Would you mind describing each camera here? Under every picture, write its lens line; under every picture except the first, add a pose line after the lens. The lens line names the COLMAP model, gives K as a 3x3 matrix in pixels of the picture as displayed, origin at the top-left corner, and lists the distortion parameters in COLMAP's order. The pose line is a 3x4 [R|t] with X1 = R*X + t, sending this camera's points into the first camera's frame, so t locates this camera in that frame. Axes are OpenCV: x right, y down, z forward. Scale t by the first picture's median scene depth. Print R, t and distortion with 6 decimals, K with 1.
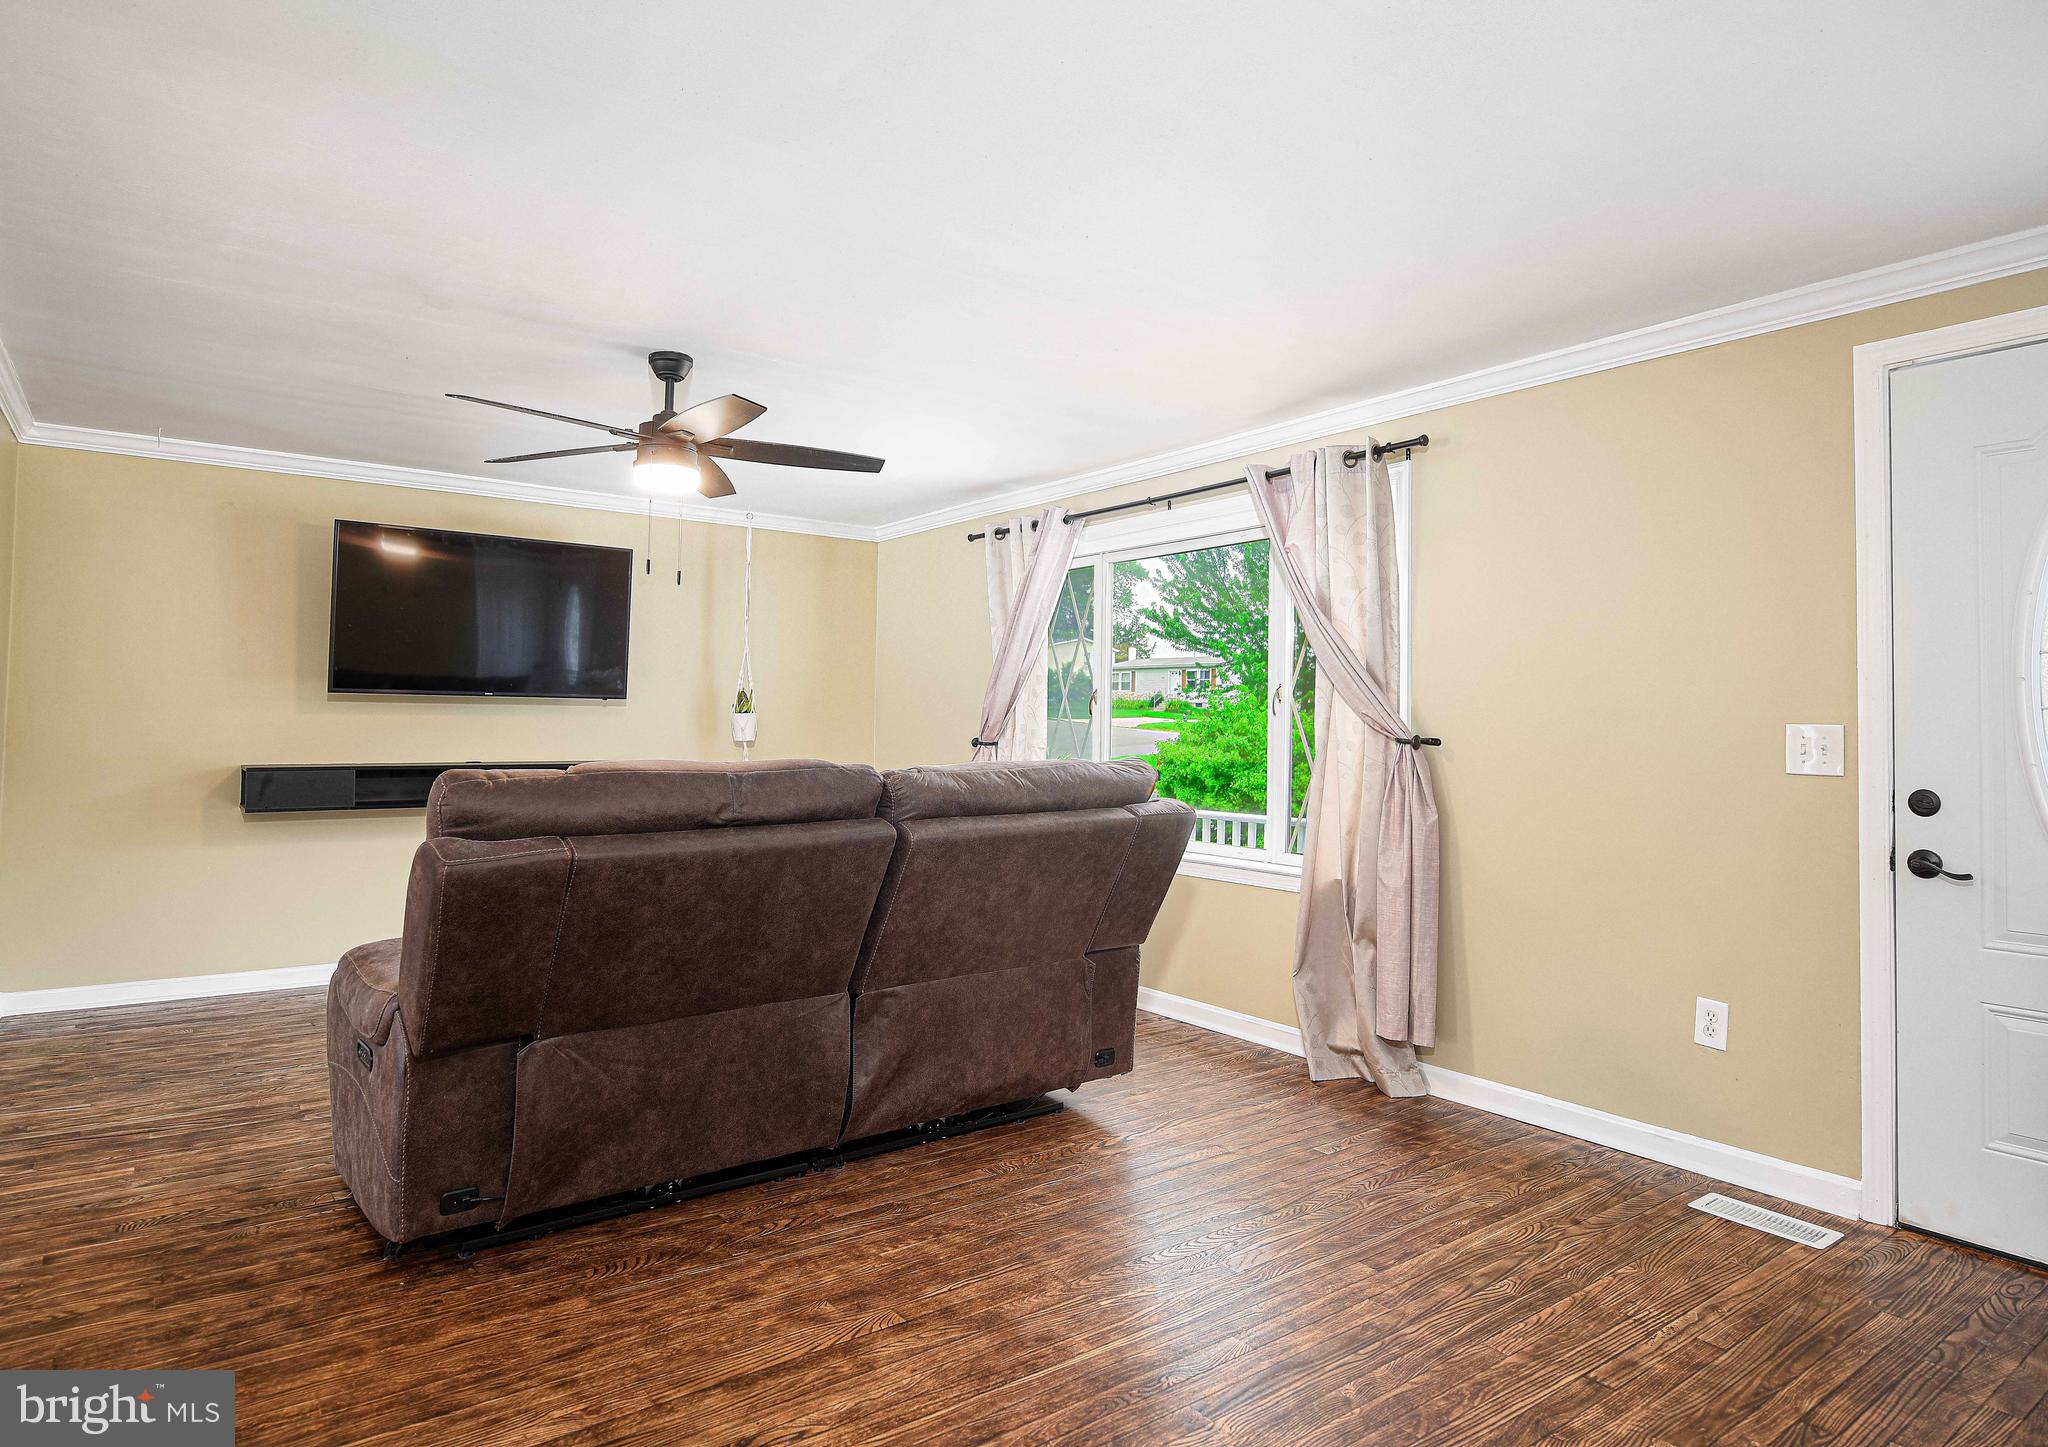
lens RADIAL K [[1165.3, 0, 1042.4], [0, 1165.3, 707.1], [0, 0, 1]] dist [0.000432, -0.001693]
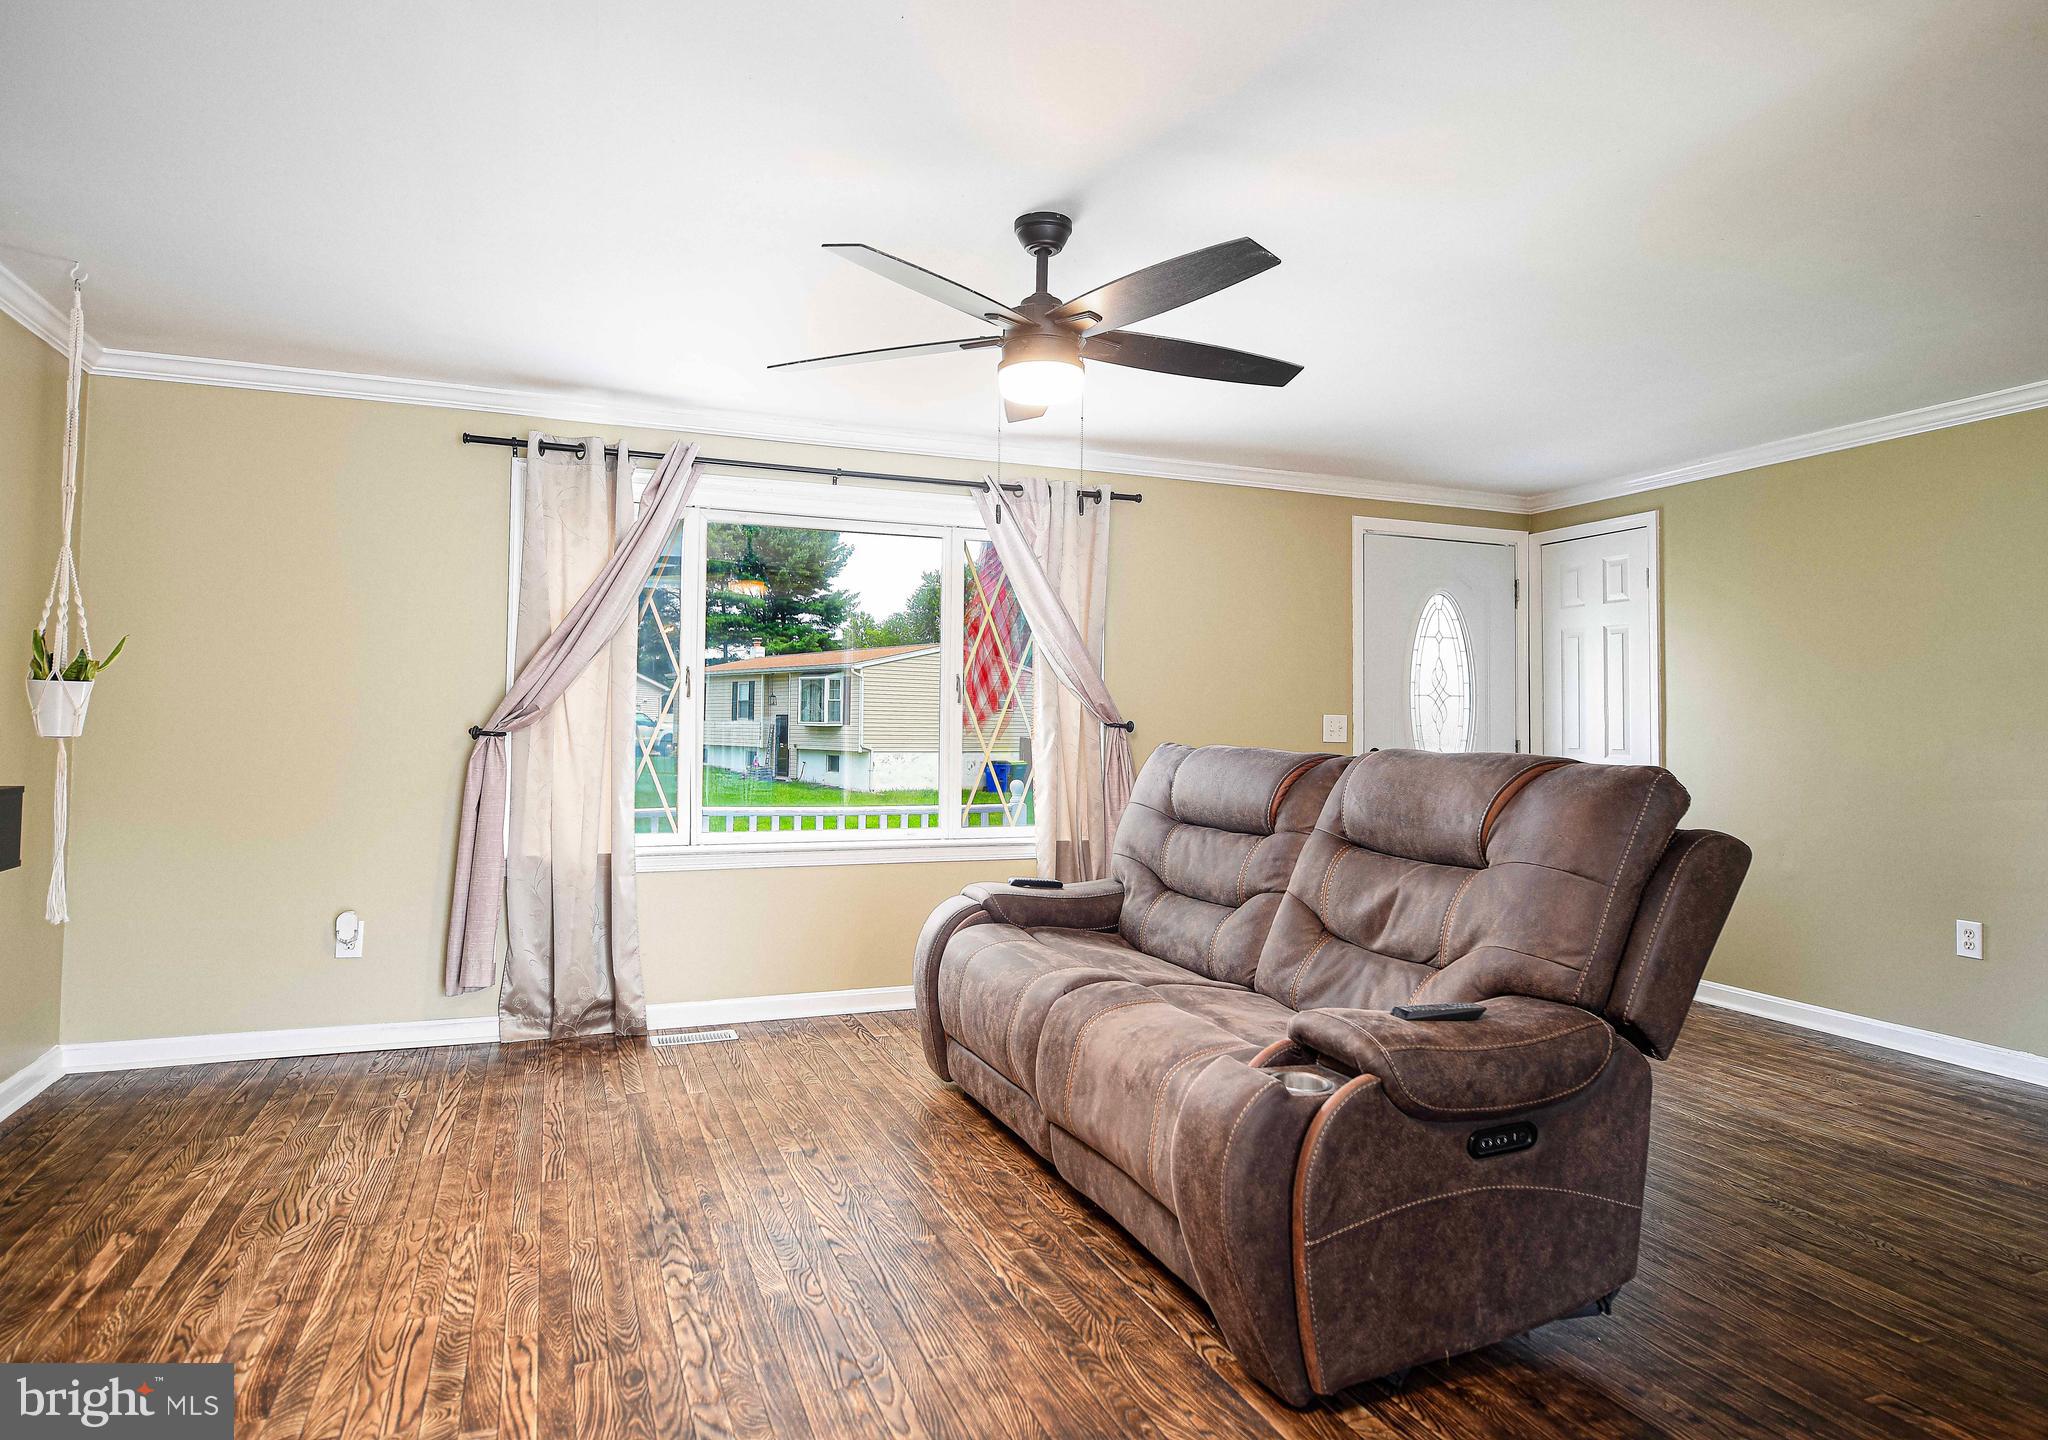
lens RADIAL K [[1164.6, 0, 1019.9], [0, 1164.6, 700.1], [0, 0, 1]] dist [-0.014999, -0.000043]
pose [[0.285069, 0.012192, 0.958430, -1.394981], [-0.024059, 0.999695, -0.005560, 0.015160], [-0.958205, -0.021474, 0.285275, 1.075170]]
